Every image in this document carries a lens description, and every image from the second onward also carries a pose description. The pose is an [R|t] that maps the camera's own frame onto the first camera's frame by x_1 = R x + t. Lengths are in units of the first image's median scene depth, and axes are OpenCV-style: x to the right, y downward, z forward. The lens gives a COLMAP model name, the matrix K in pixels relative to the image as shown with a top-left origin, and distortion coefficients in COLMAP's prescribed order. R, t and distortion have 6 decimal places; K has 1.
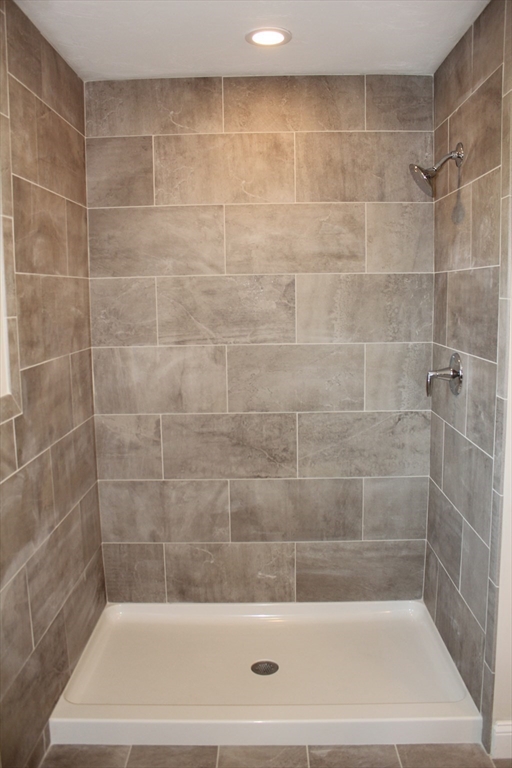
lens RADIAL K [[635.3, 0, 257.0], [0, 635.3, 384.5], [0, 0, 1]] dist [-0.159752, 0.139882]
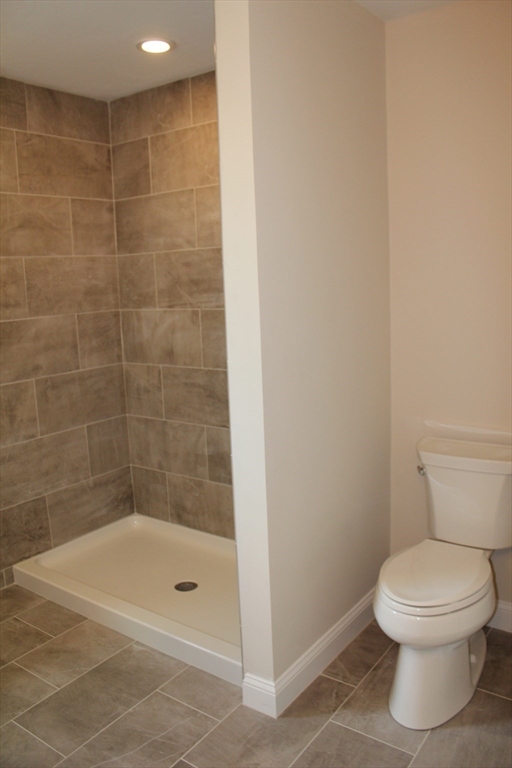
lens RADIAL K [[635.3, 0, 258.6], [0, 635.3, 381.7], [0, 0, 1]] dist [-0.159752, 0.139882]
pose [[0.817057, 0.080299, -0.570937, 0.715610], [-0.055799, 0.996619, 0.060315, -0.005931], [0.573850, -0.017423, 0.818775, 0.110430]]
